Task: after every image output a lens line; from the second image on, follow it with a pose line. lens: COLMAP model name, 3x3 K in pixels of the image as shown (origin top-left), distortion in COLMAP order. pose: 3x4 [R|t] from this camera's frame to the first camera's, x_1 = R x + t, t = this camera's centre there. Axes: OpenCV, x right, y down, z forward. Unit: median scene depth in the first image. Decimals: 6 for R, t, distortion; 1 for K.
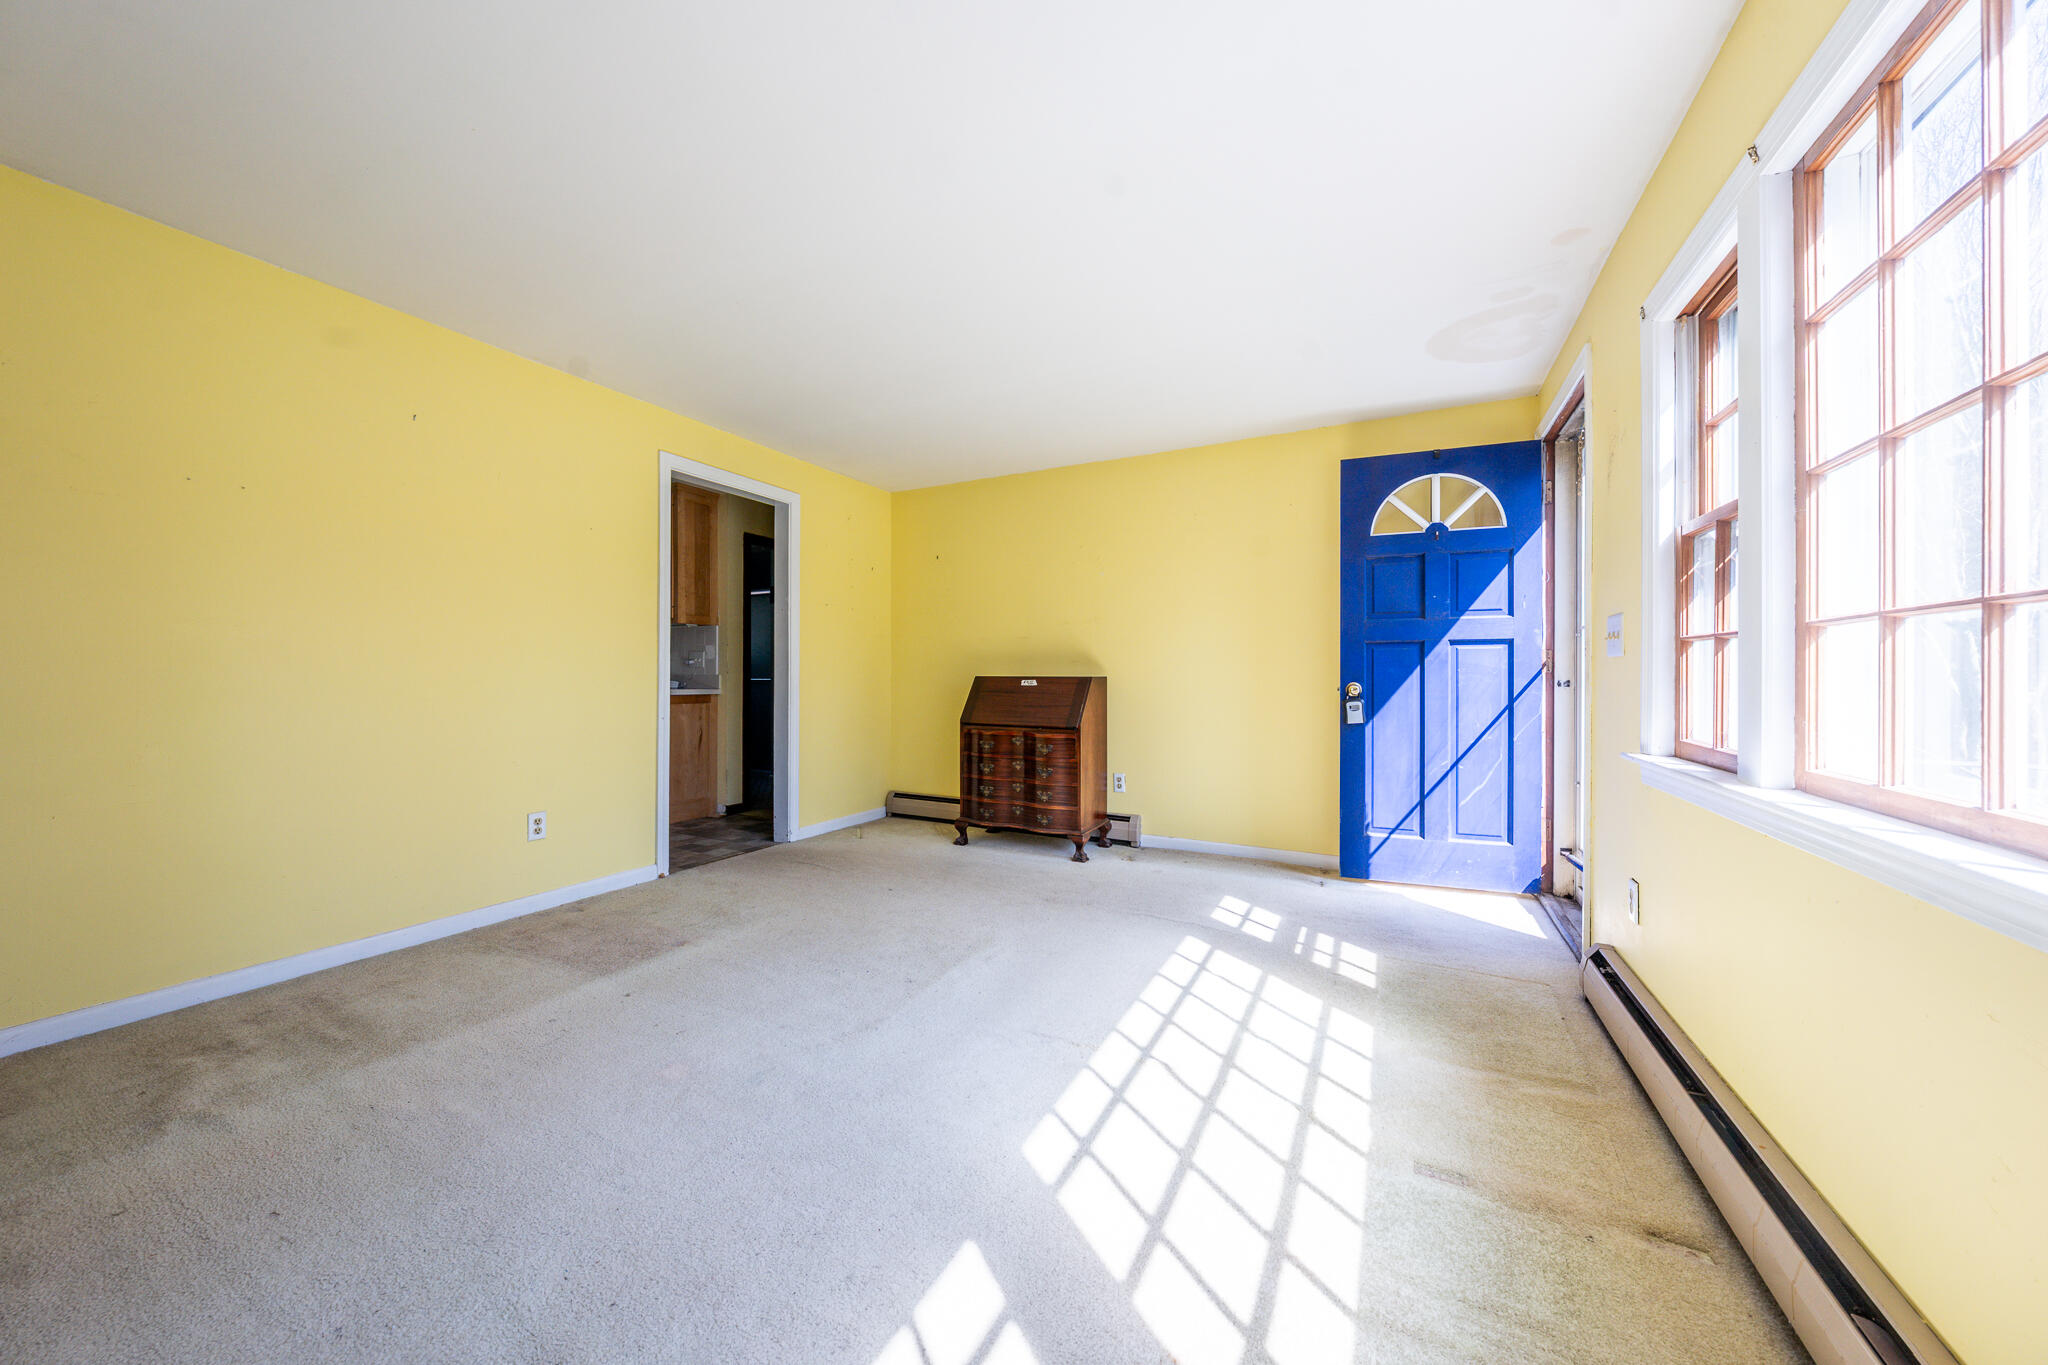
lens RADIAL K [[707.5, 0, 987.2], [0, 707.5, 673.6], [0, 0, 1]] dist [-0.002018, -0.000057]
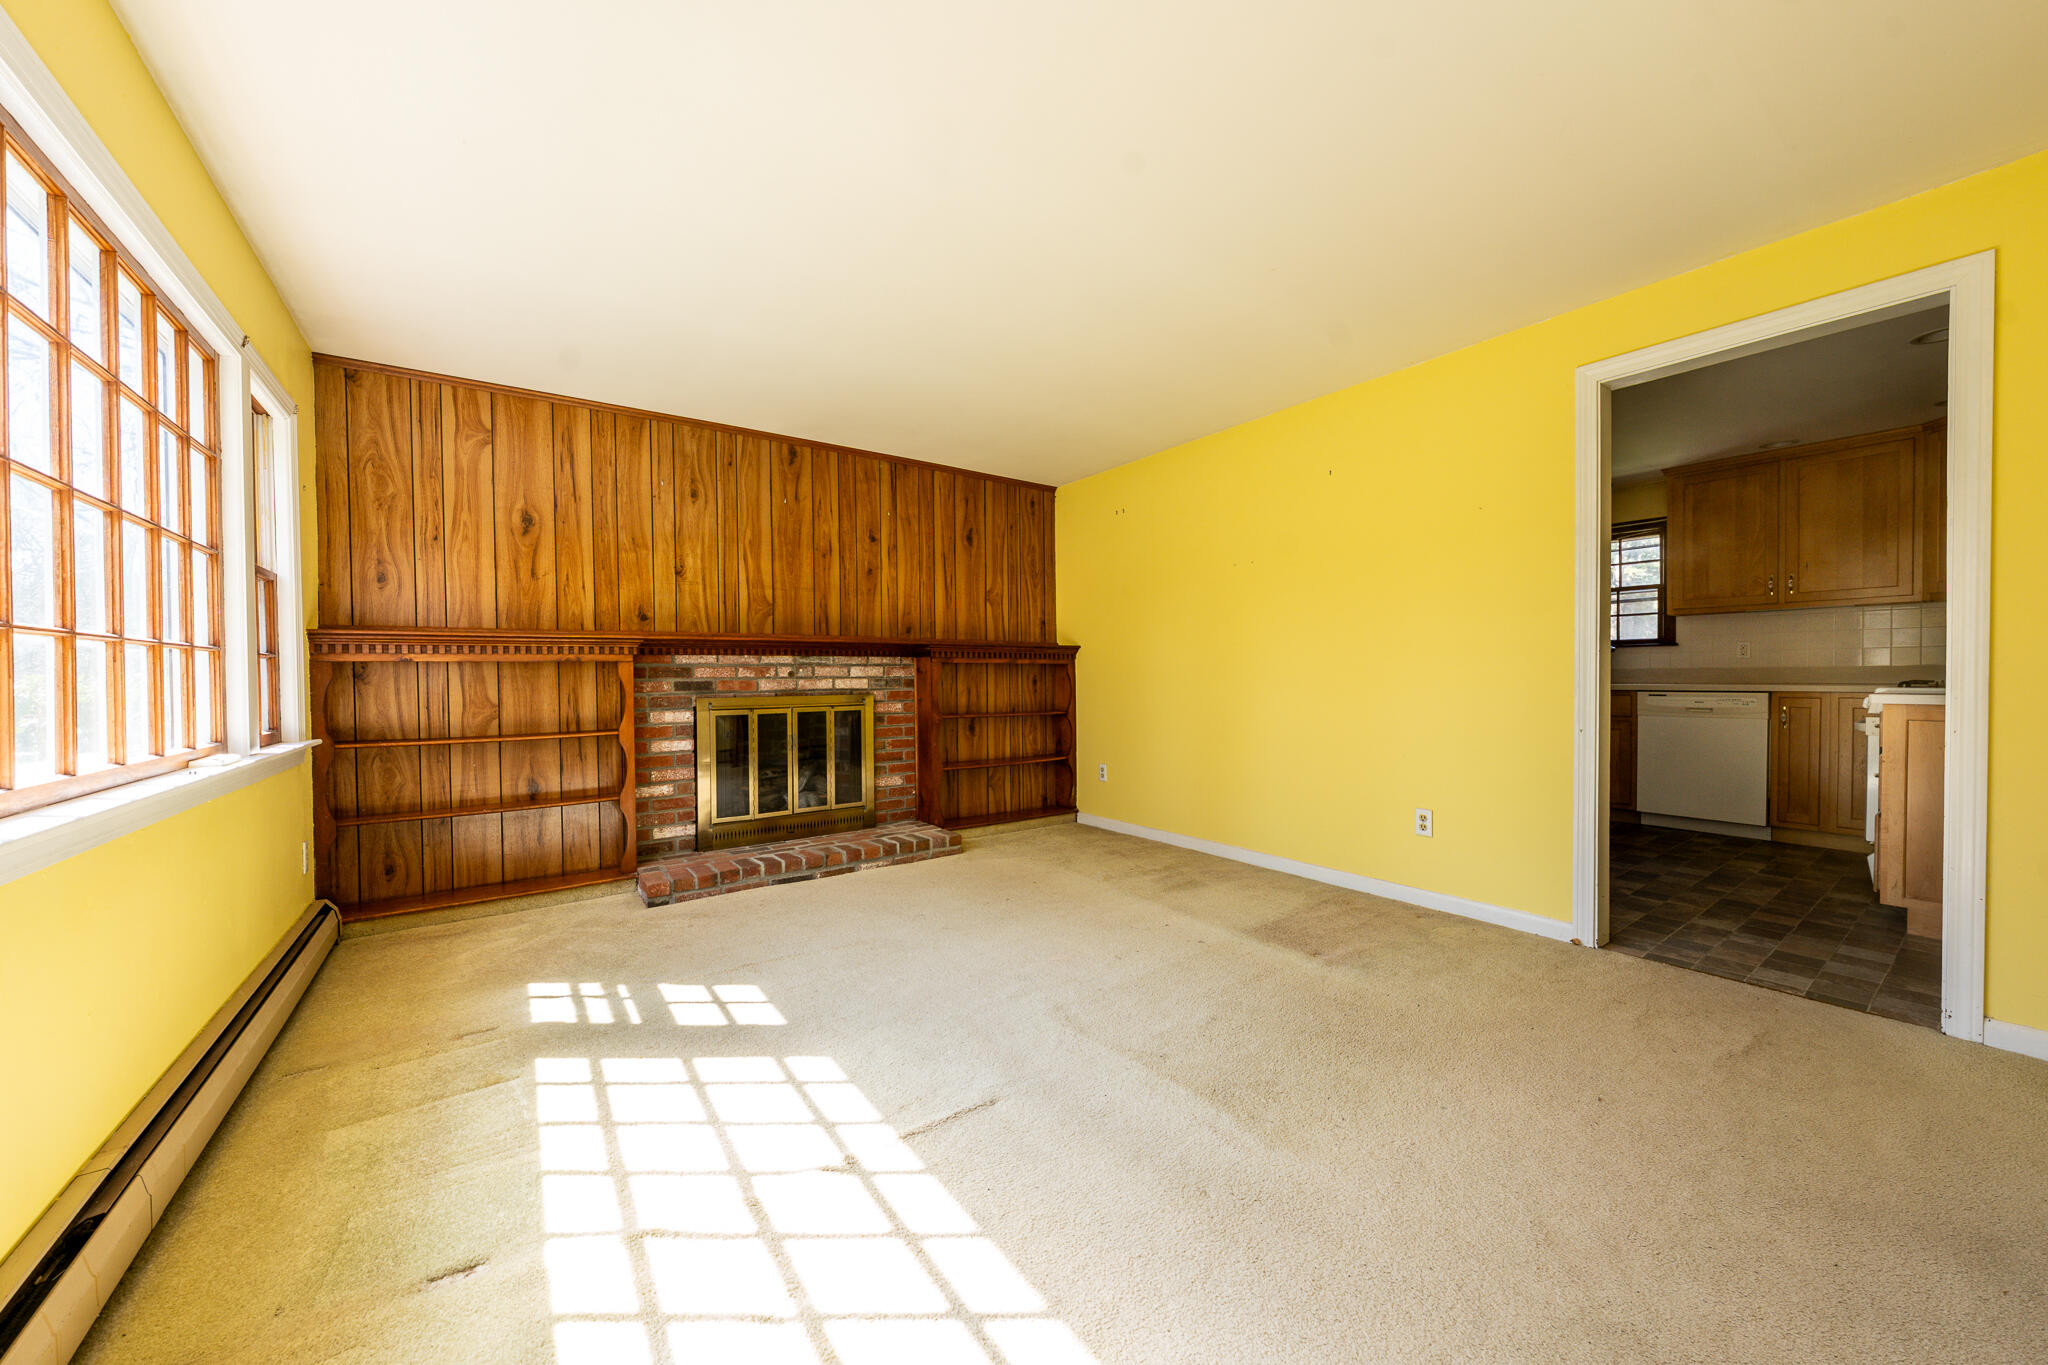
lens RADIAL K [[732.4, 0, 1053.7], [0, 732.4, 681.8], [0, 0, 1]] dist [-0.007289, -0.000051]
pose [[-0.393331, 0.012612, -0.919310, 0.779845], [0.010903, 0.999900, 0.009053, -0.001547], [0.919332, -0.006462, -0.393429, 1.361861]]
